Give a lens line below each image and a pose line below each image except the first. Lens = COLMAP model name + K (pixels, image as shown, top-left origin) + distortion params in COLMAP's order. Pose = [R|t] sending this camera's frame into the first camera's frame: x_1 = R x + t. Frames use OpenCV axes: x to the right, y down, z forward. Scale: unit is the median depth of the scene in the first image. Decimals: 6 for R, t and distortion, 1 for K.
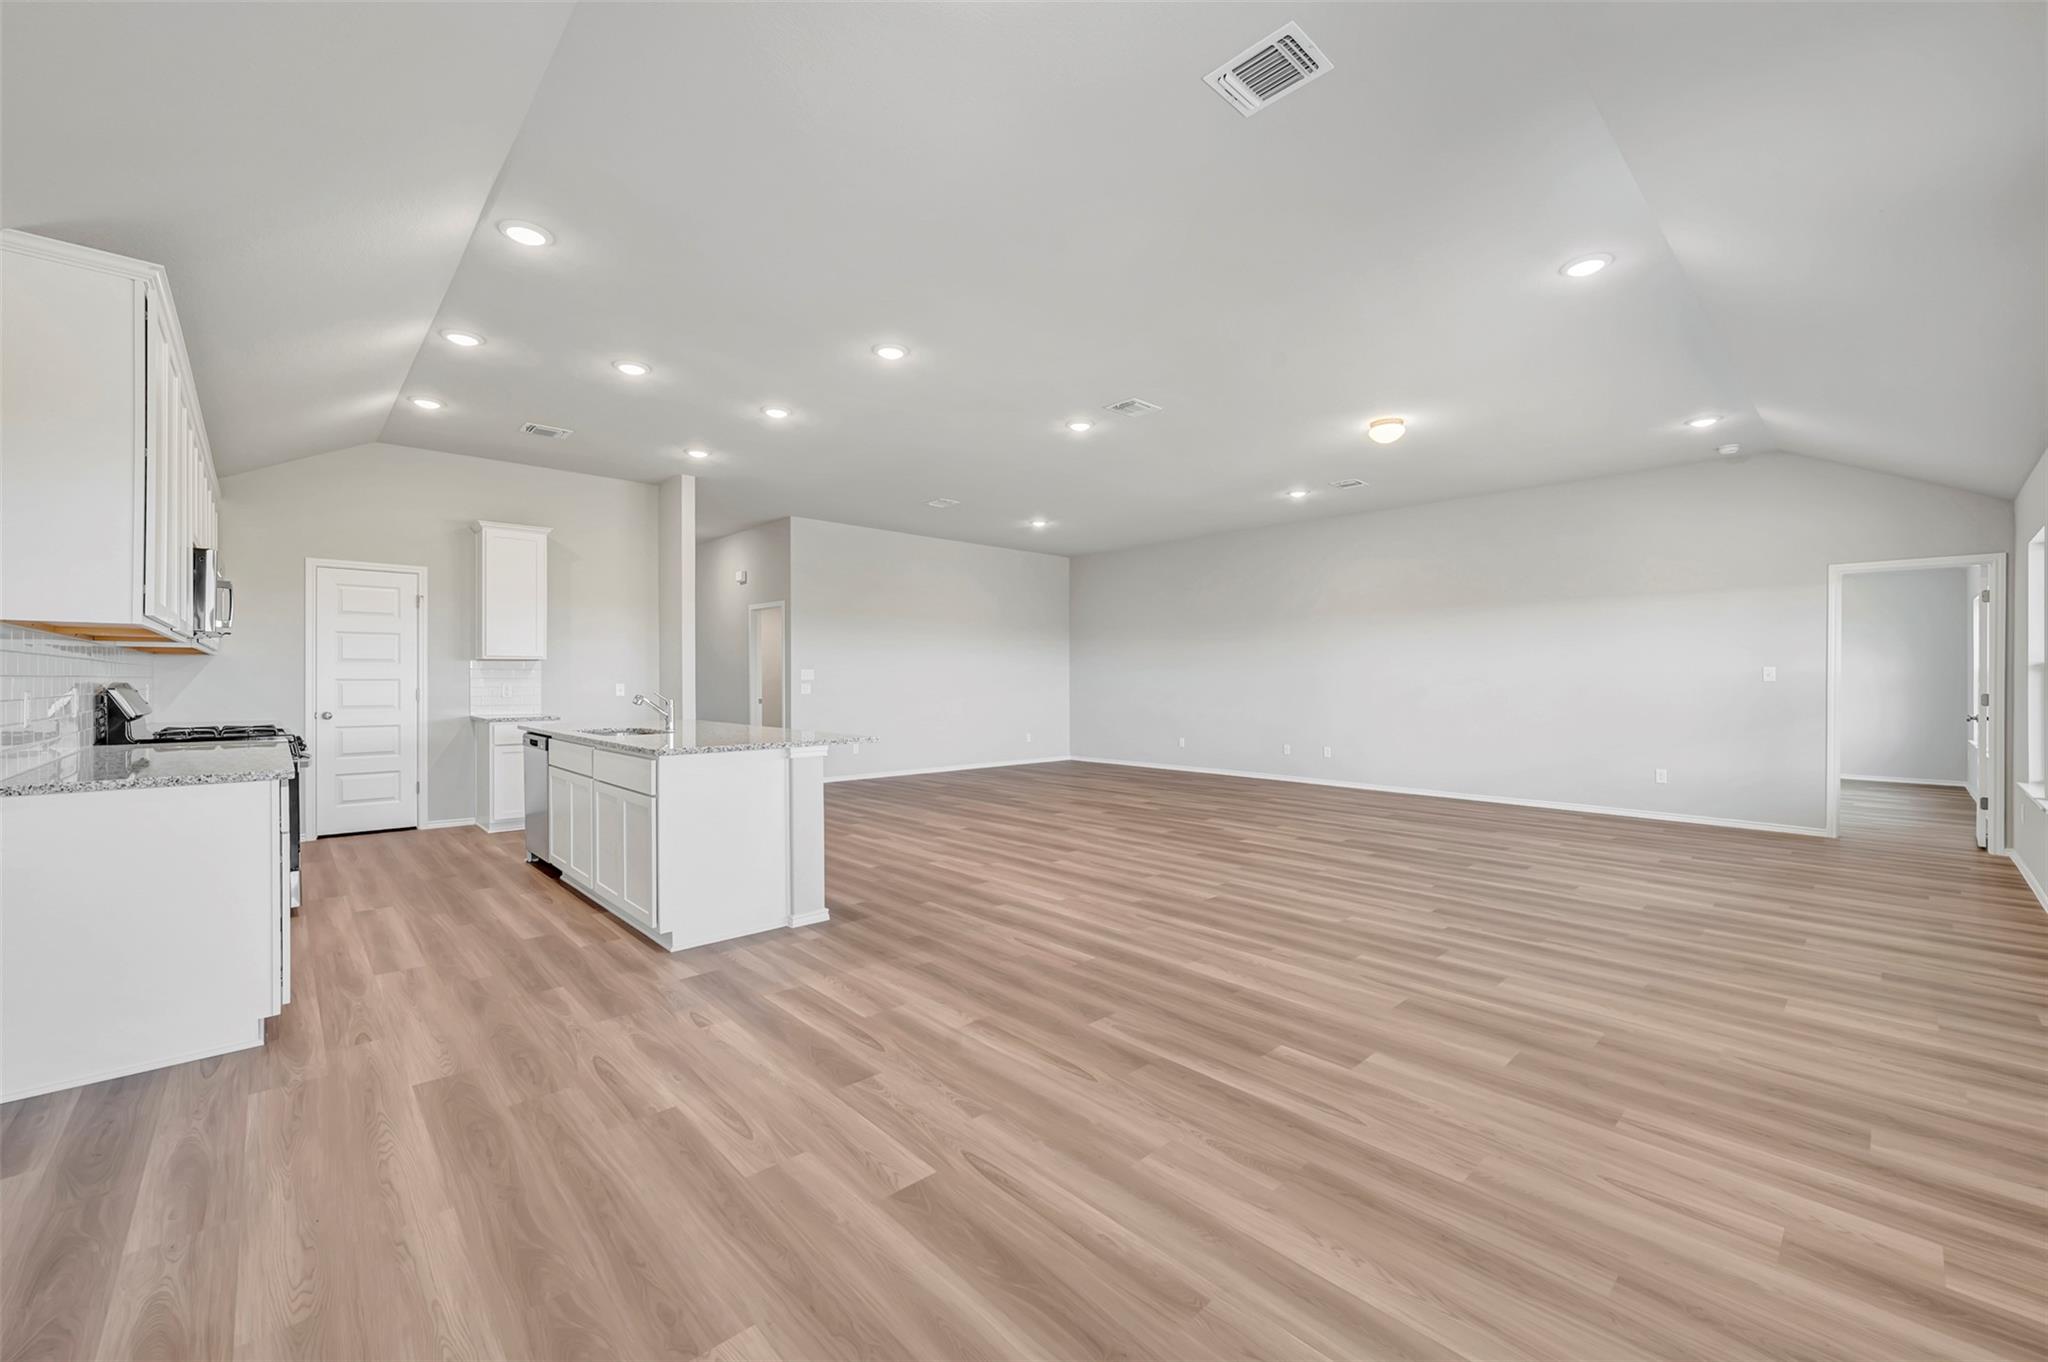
lens RADIAL K [[816.4, 0, 1031.2], [0, 816.4, 678.9], [0, 0, 1]] dist [0.001898, 0.000207]
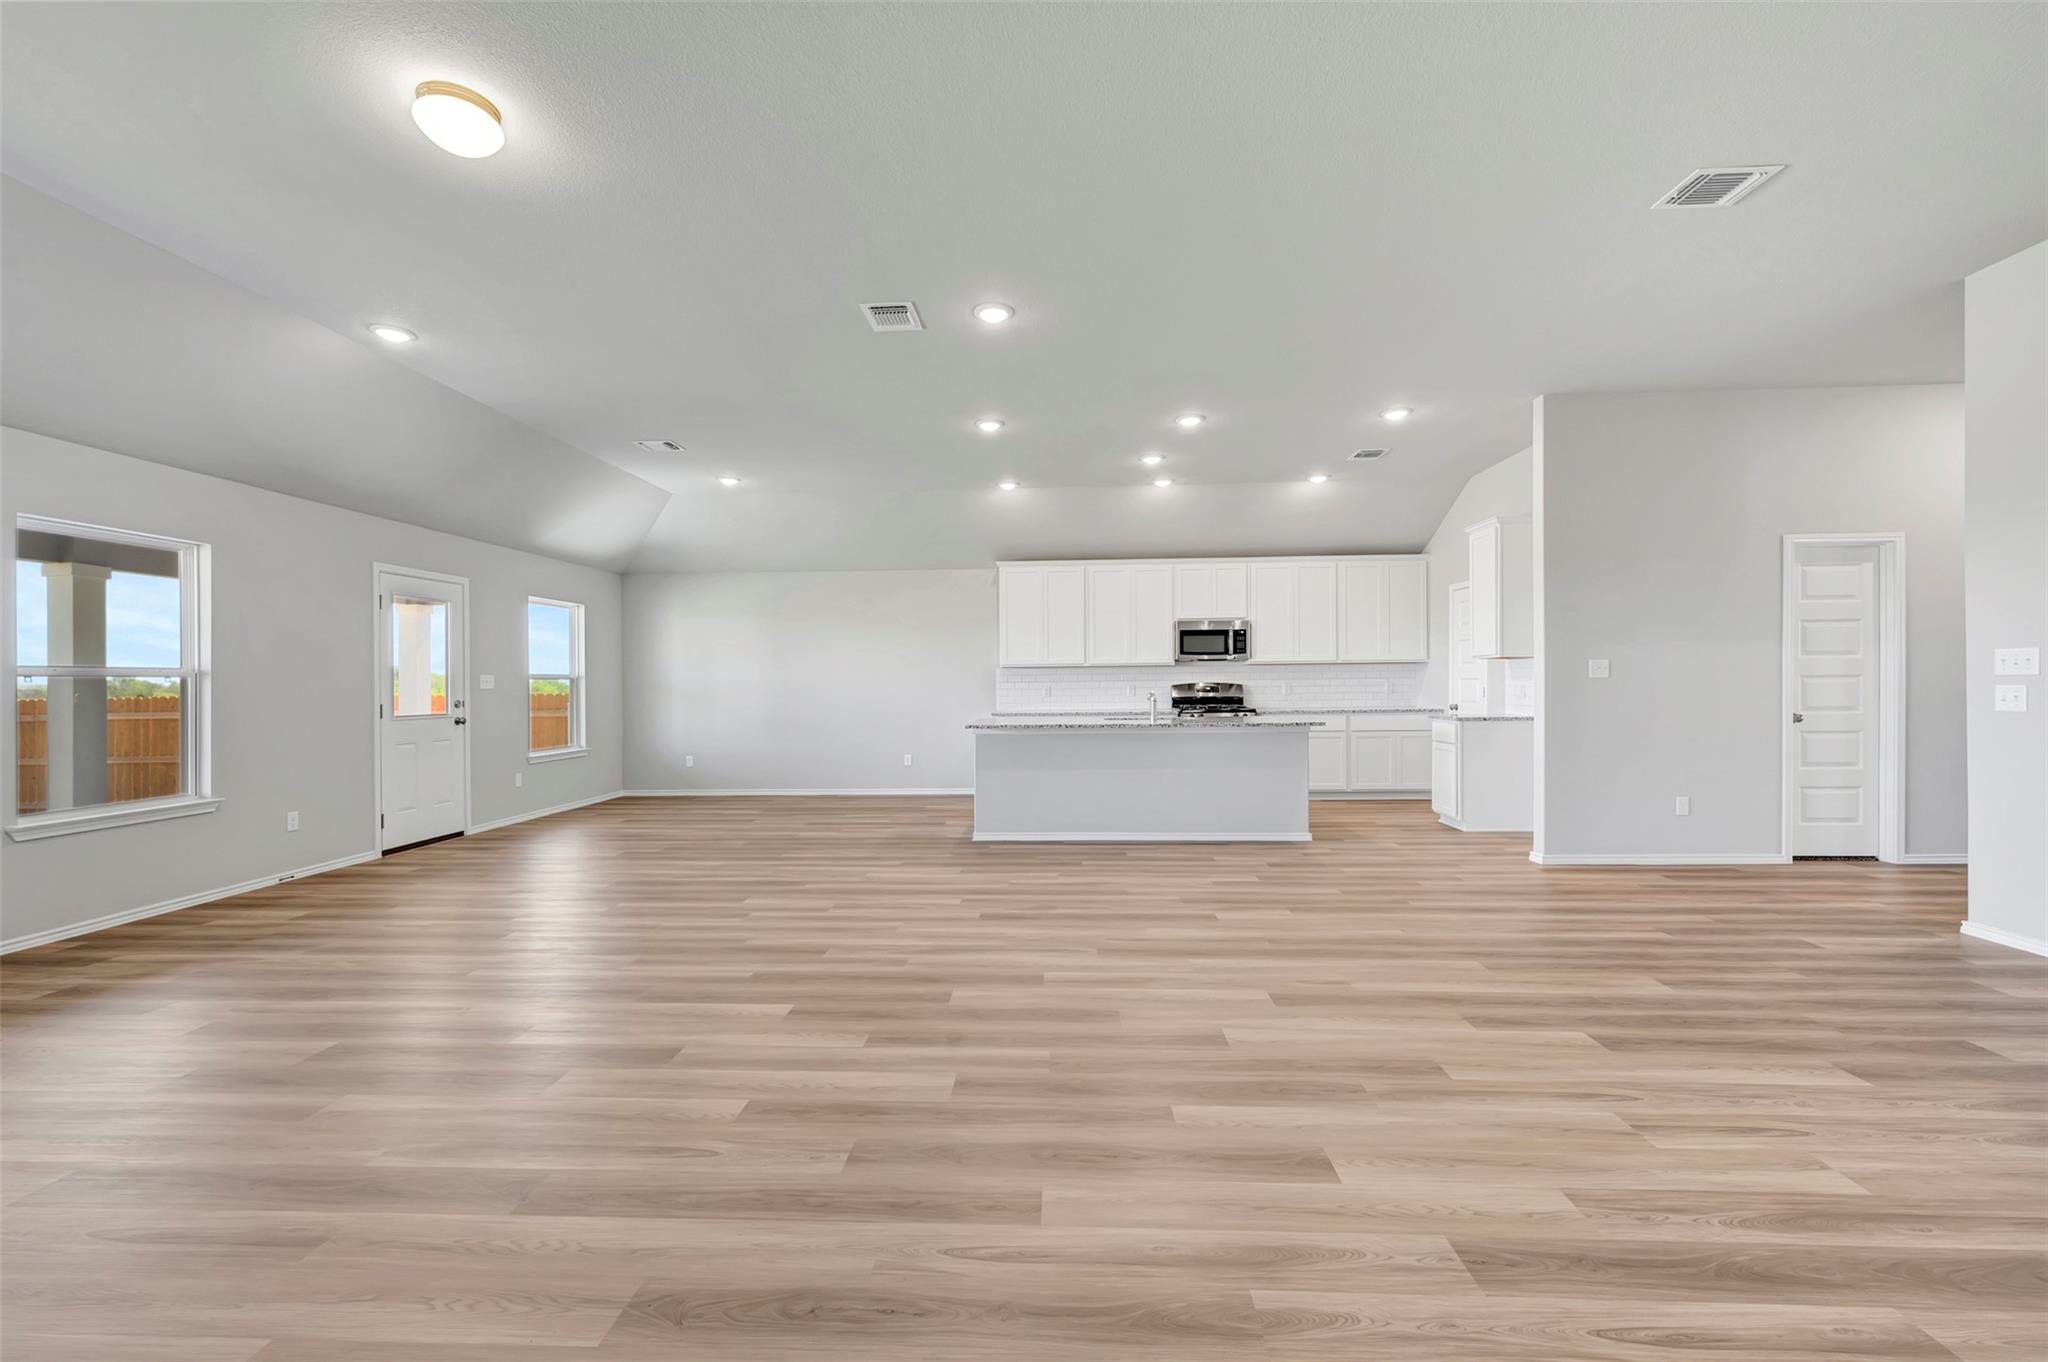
lens RADIAL K [[822.4, 0, 1021.2], [0, 822.4, 690.6], [0, 0, 1]] dist [-0.000815, -0.000097]
pose [[-0.723966, 0.010198, -0.689760, 0.533854], [0.009080, 0.999945, 0.005253, 0.004008], [0.689776, -0.002460, -0.724019, 1.563772]]
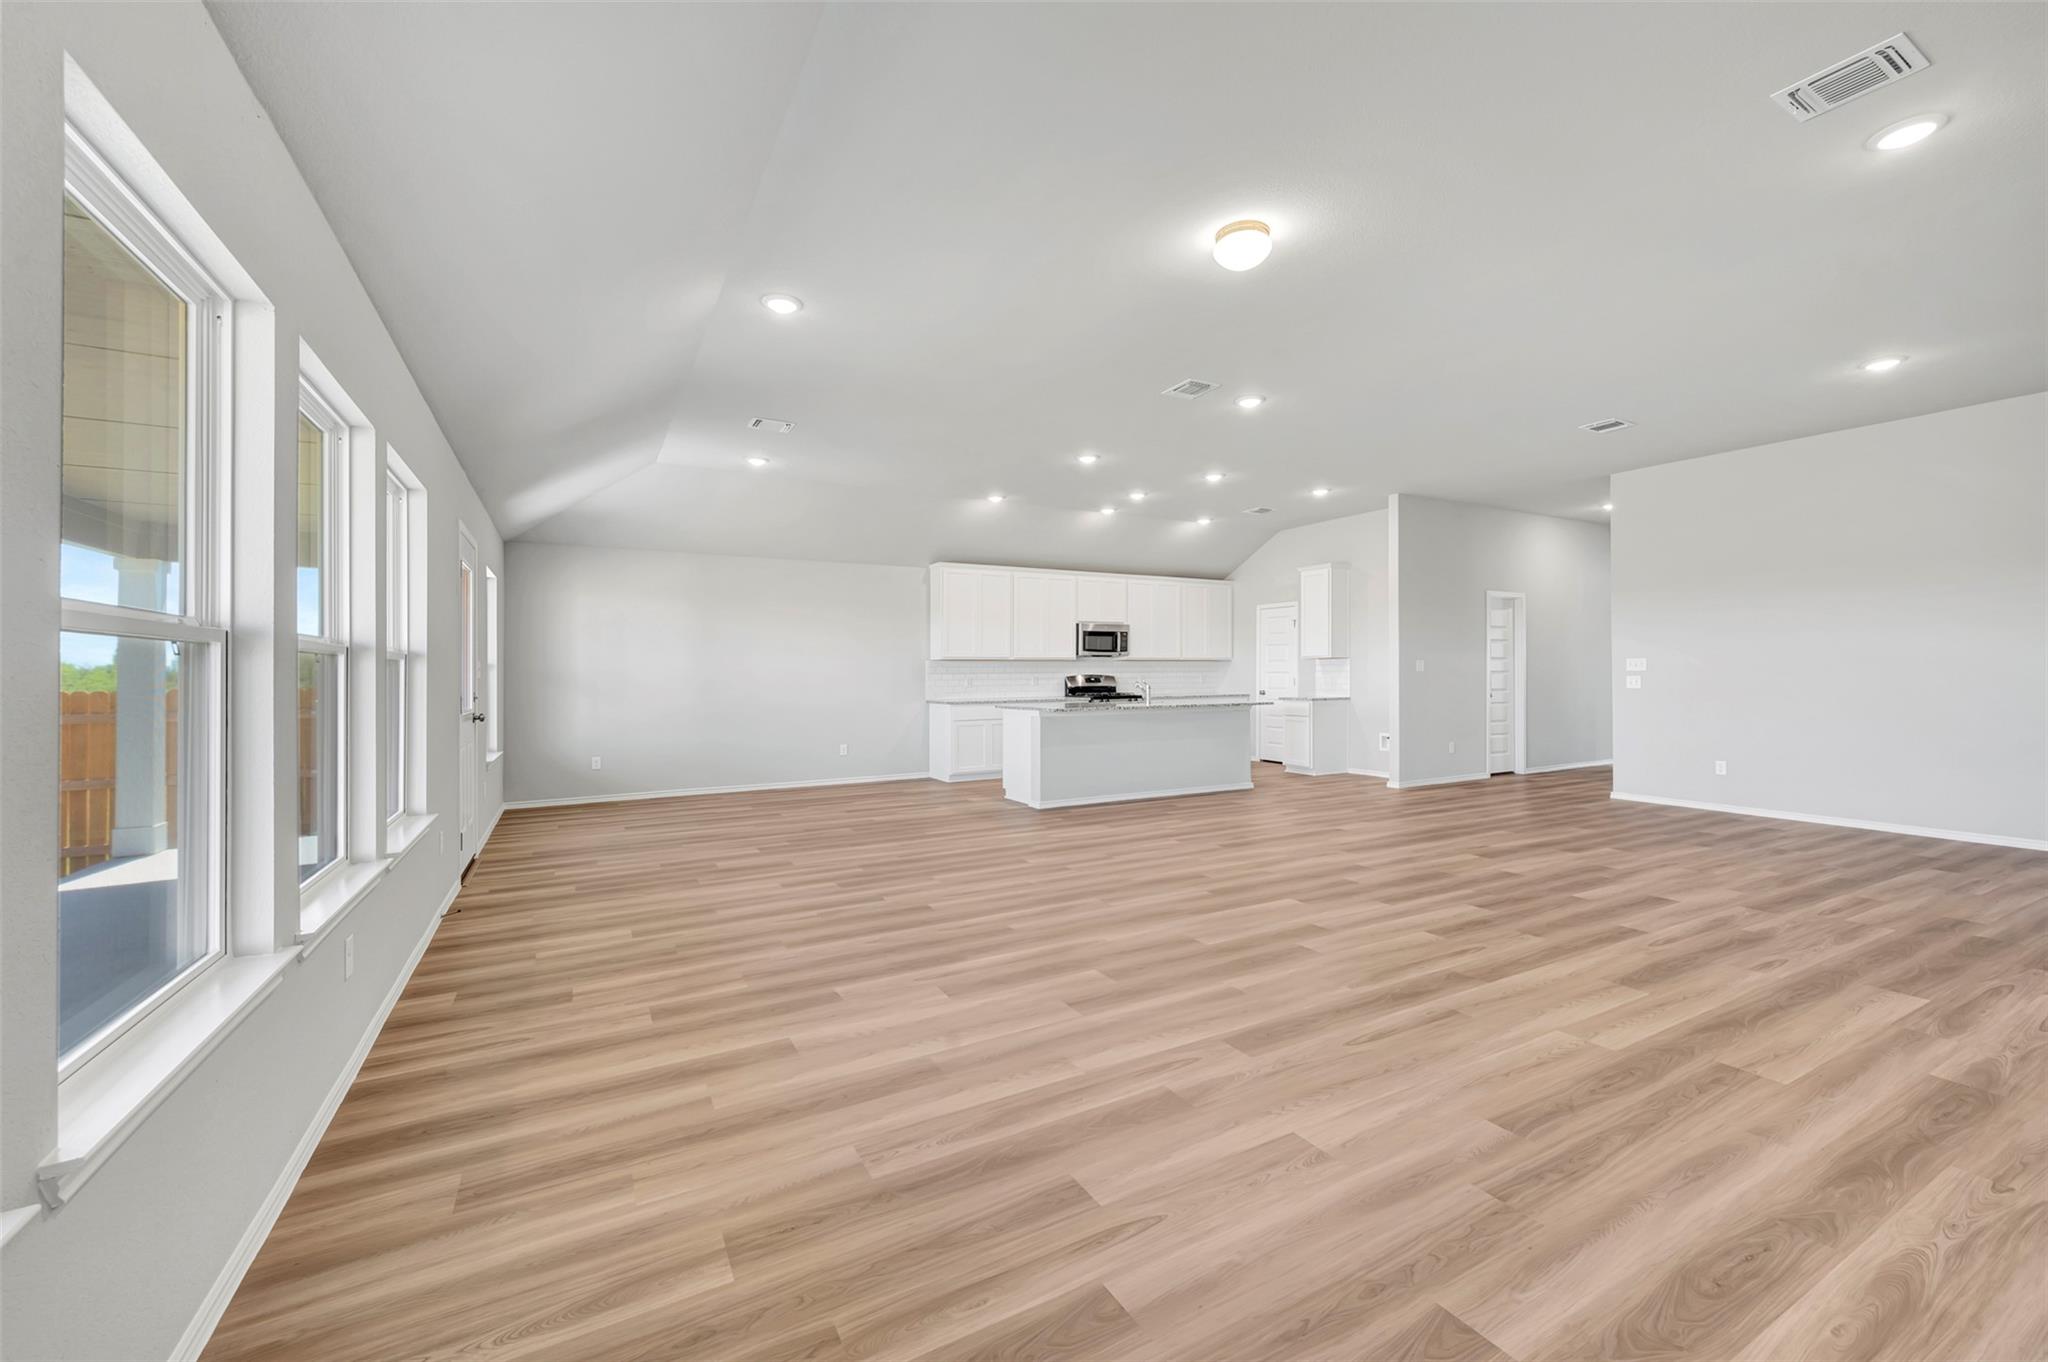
lens RADIAL K [[823.4, 0, 1024.0], [0, 823.4, 681.0], [0, 0, 1]] dist [0.000566, 0.000170]
pose [[-0.256373, 0.006701, -0.966555, 1.070977], [0.007984, 0.999957, 0.004815, 0.004489], [0.966545, -0.006483, -0.256416, 1.027780]]
